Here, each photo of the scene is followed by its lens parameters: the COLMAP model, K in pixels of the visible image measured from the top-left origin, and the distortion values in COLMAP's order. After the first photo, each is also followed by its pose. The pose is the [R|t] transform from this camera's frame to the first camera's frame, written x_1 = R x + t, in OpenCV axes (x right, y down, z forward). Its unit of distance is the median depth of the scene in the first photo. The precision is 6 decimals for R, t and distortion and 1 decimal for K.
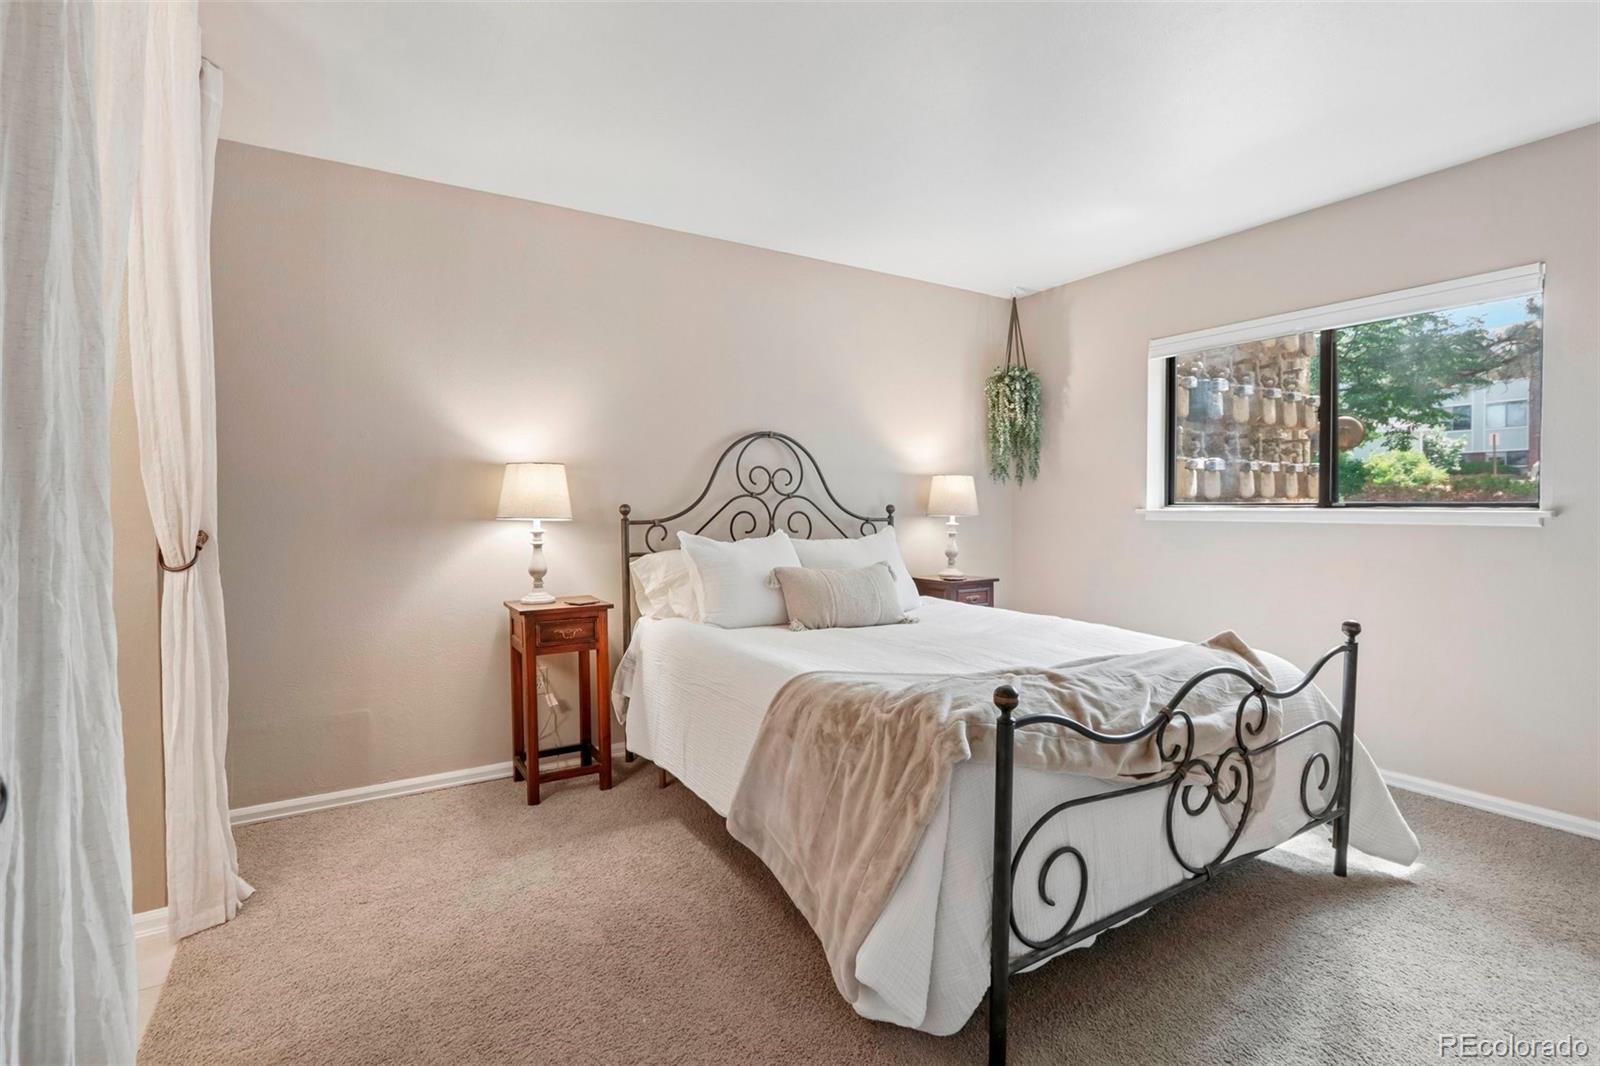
lens RADIAL K [[748.2, 0, 804.8], [0, 748.2, 528.0], [0, 0, 1]] dist [-0.014044, 0.002683]
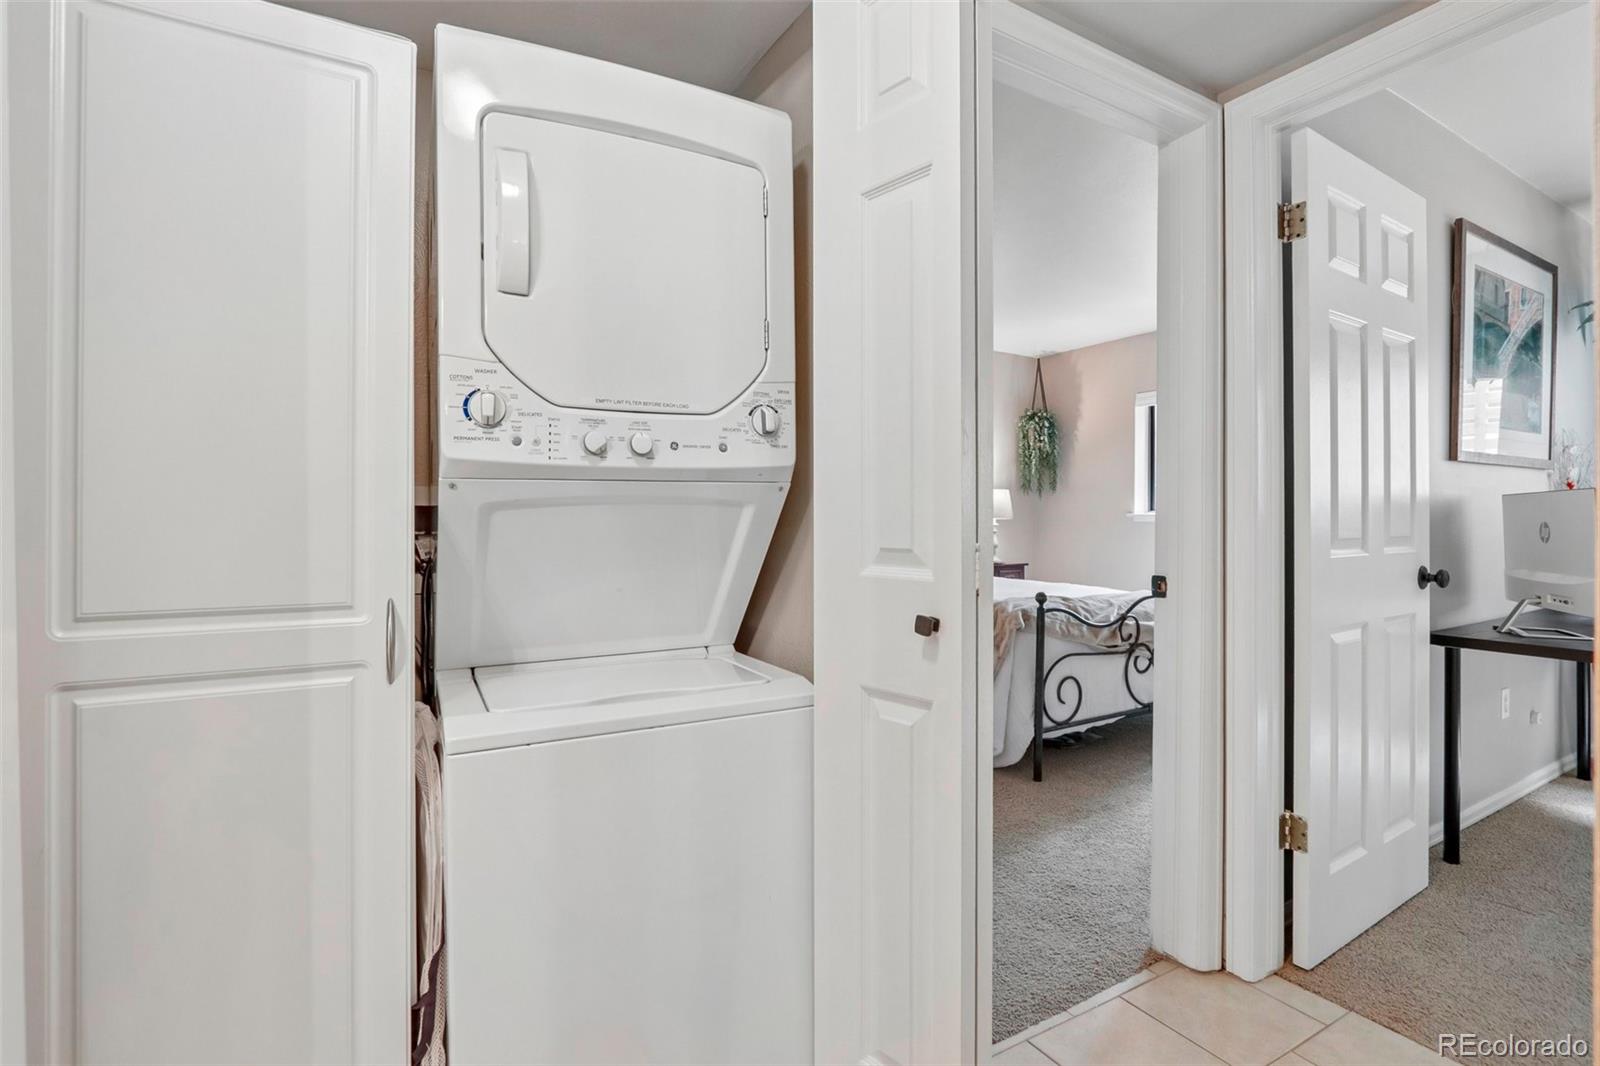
lens RADIAL K [[748.2, 0, 796.9], [0, 748.2, 522.0], [0, 0, 1]] dist [-0.014044, 0.002683]
pose [[0.999485, 0.004679, -0.031748, -0.290803], [-0.005339, 0.999771, -0.020714, 0.049644], [0.031644, 0.020873, 0.999281, -0.930904]]
